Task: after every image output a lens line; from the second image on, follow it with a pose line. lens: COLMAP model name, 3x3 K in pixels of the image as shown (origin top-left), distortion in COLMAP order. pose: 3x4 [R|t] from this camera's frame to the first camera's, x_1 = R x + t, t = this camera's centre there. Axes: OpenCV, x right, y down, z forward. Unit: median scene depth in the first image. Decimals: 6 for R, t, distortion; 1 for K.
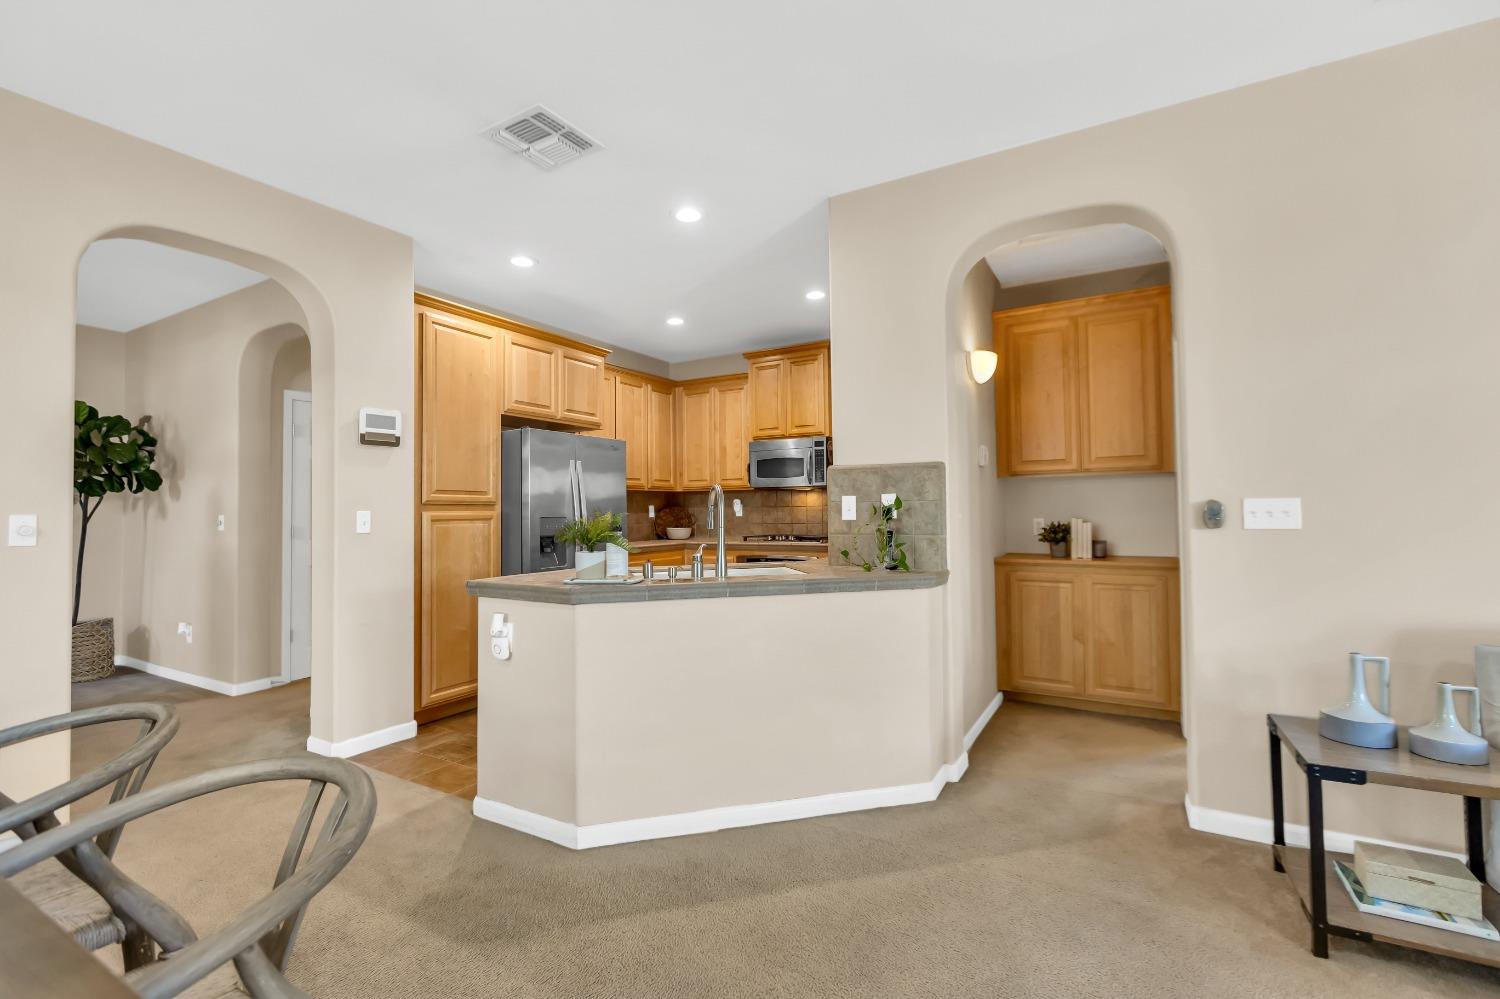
lens RADIAL K [[663.9, 0, 748.1], [0, 663.9, 498.3], [0, 0, 1]] dist [0.003624, -0.001118]
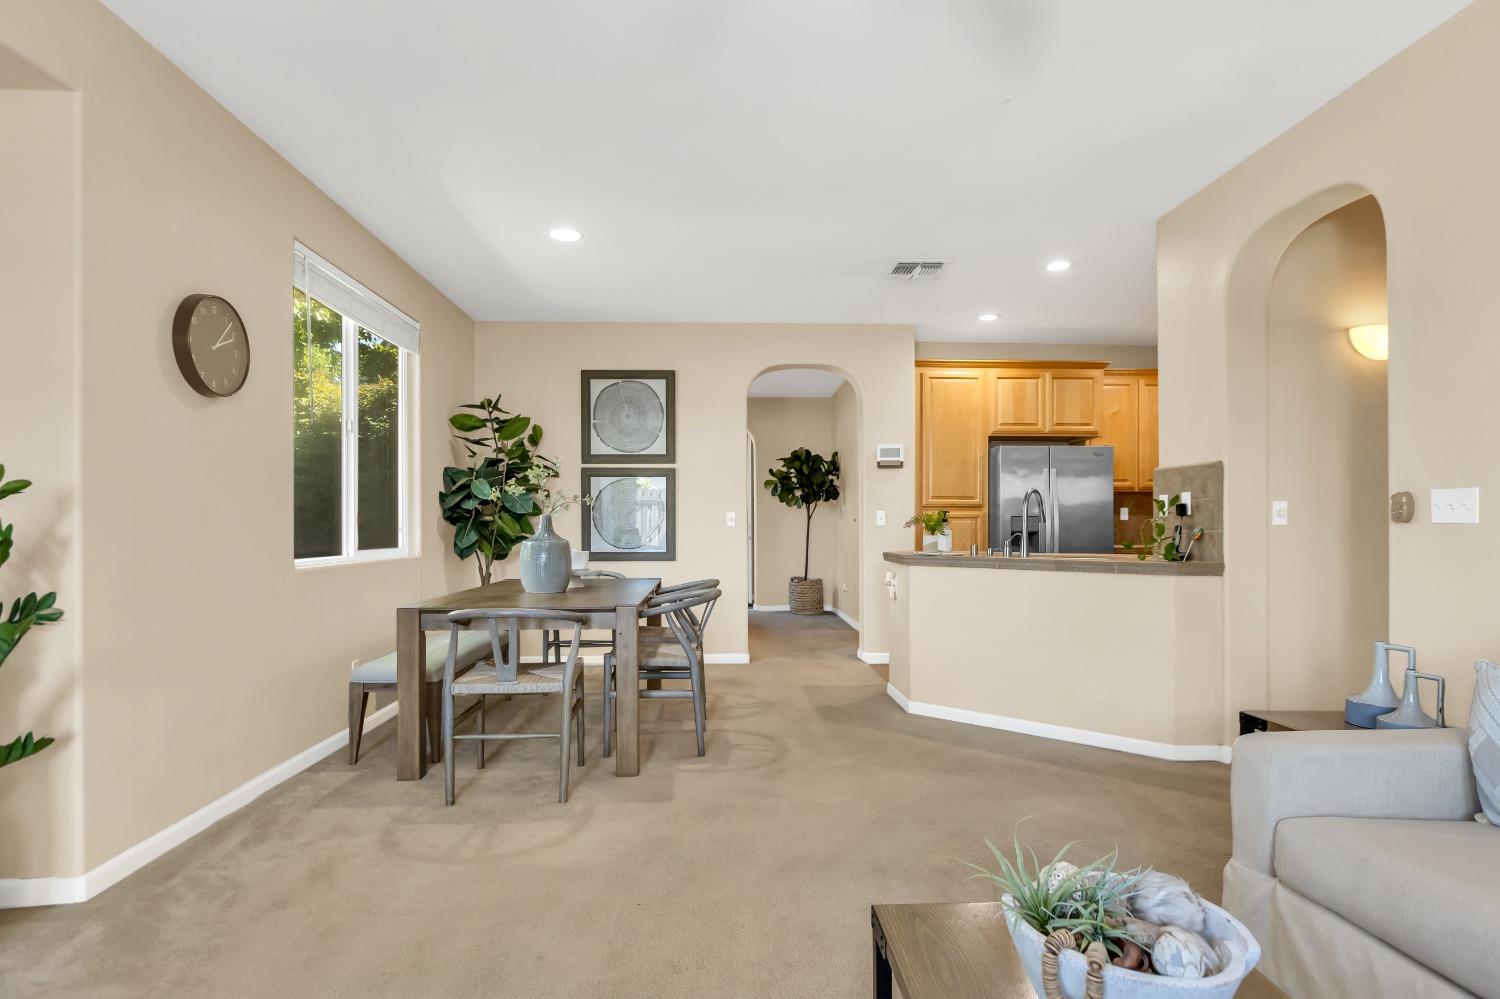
lens RADIAL K [[780.9, 0, 743.5], [0, 780.9, 525.3], [0, 0, 1]] dist [0.000450, 0.001344]
pose [[0.539196, 0.010909, -0.842110, 0.656137], [0.013202, 0.999684, 0.021404, 0.007857], [0.842077, -0.022658, 0.538881, -0.217399]]
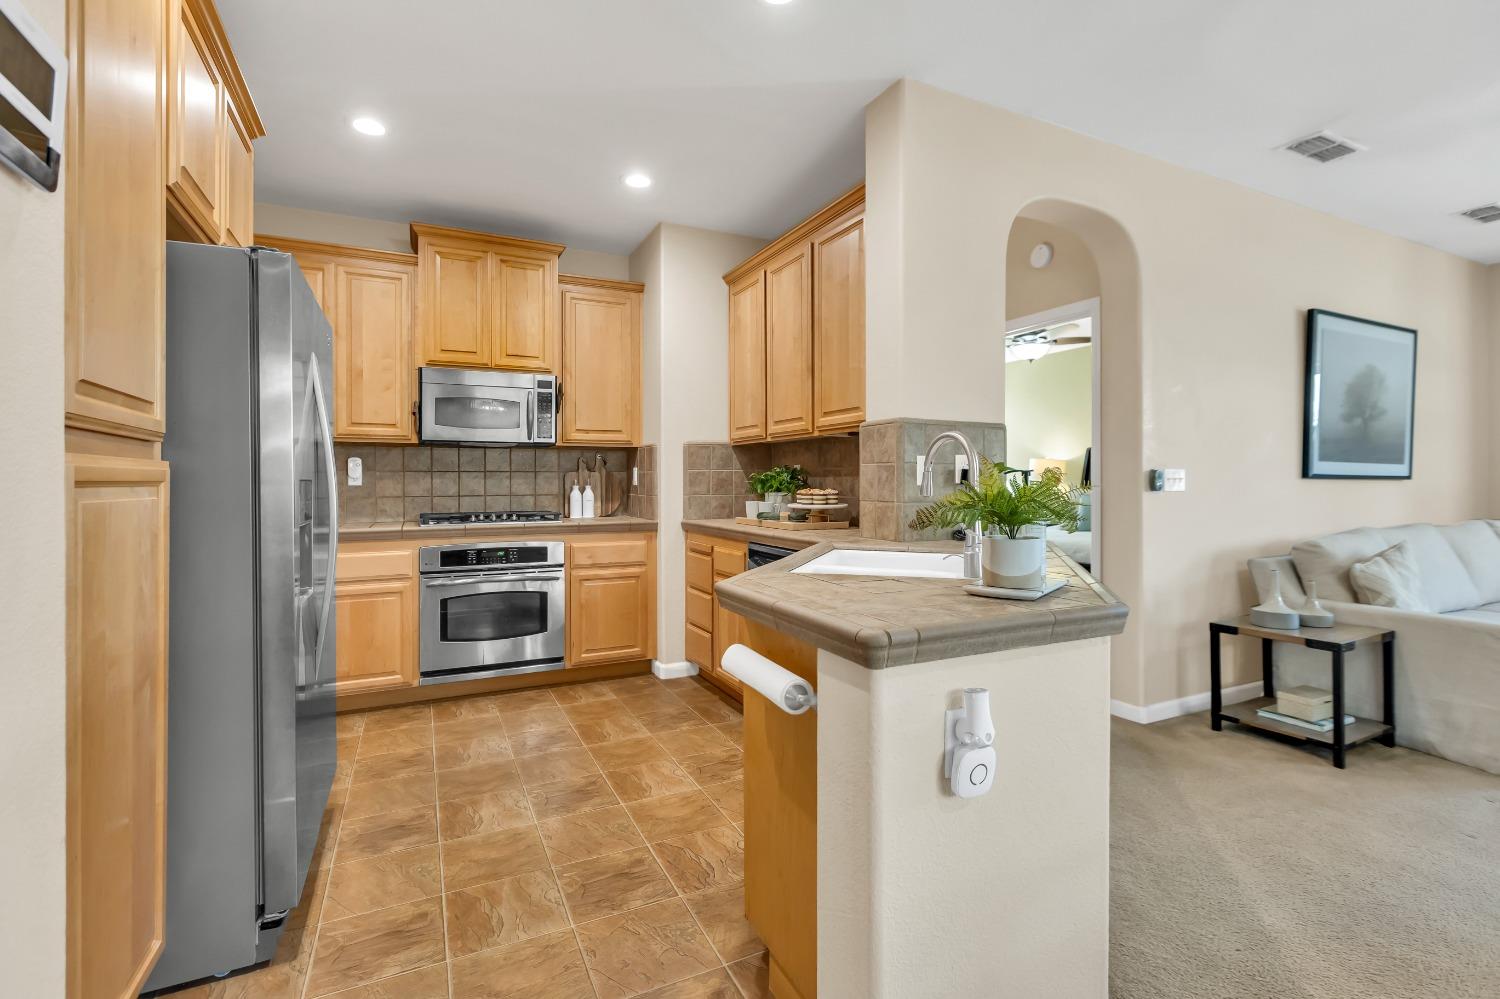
lens RADIAL K [[682.9, 0, 742.5], [0, 682.9, 483.8], [0, 0, 1]] dist [0.002355, 0.000056]
pose [[0.558454, 0.007384, 0.829502, -0.510680], [-0.020087, 0.999788, 0.004624, 0.023554], [-0.829292, -0.019244, 0.558484, 0.538525]]
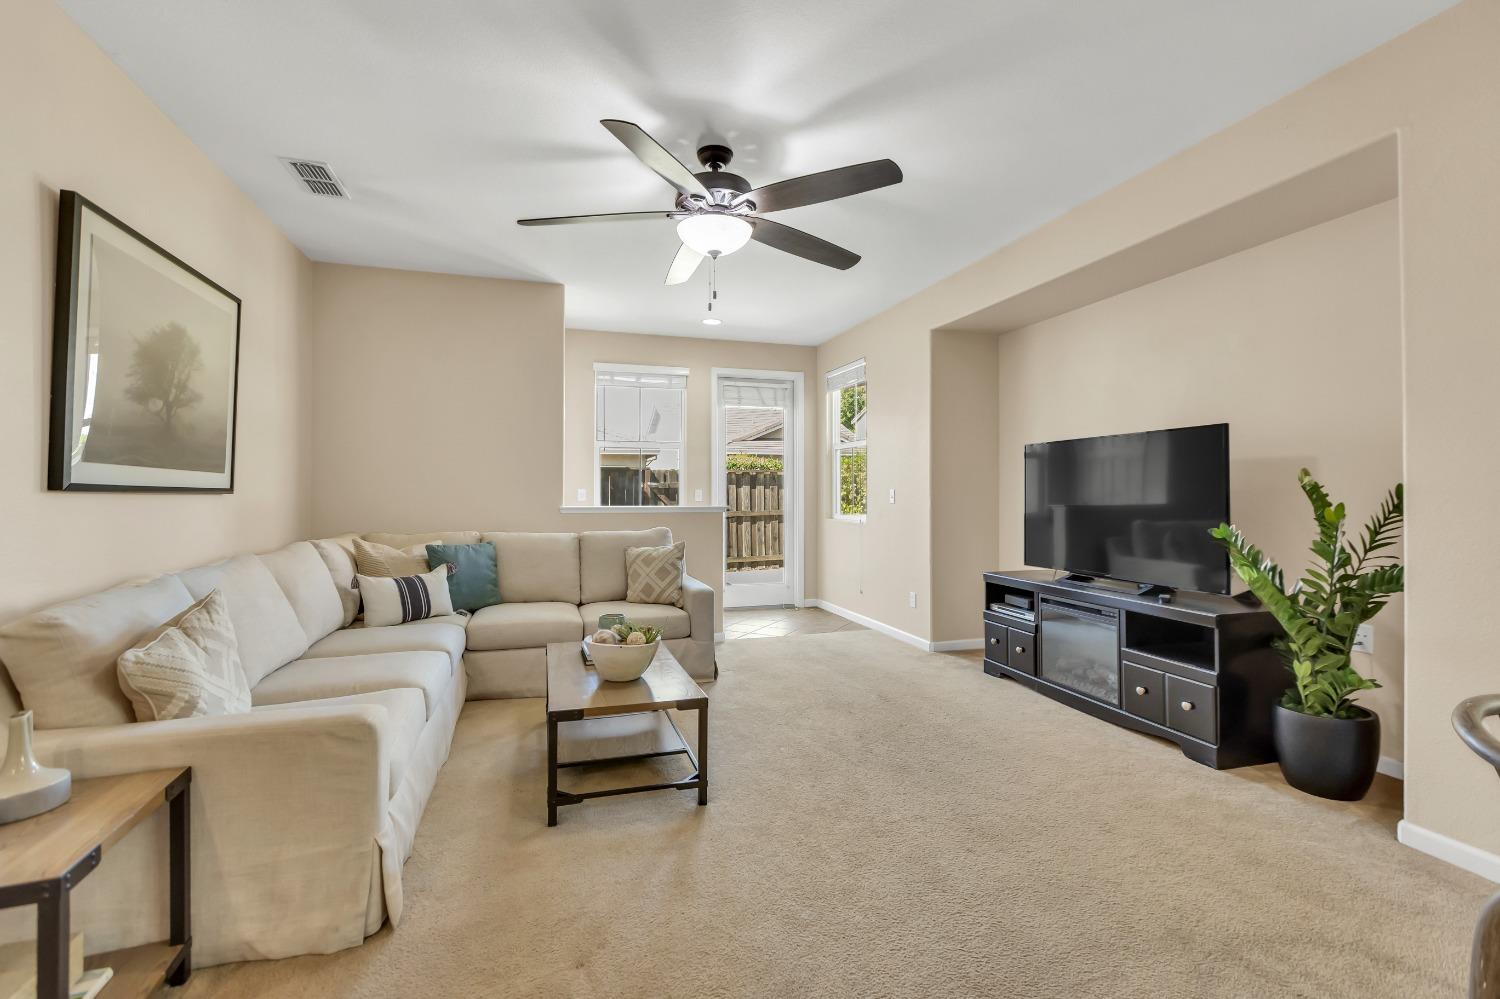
lens RADIAL K [[663.9, 0, 750.6], [0, 663.9, 488.2], [0, 0, 1]] dist [0.003624, -0.001118]
pose [[-0.737881, 0.014664, 0.674771, -0.039167], [-0.005761, 0.999591, -0.028023, 0.013896], [-0.674906, -0.024565, -0.737495, 0.439757]]
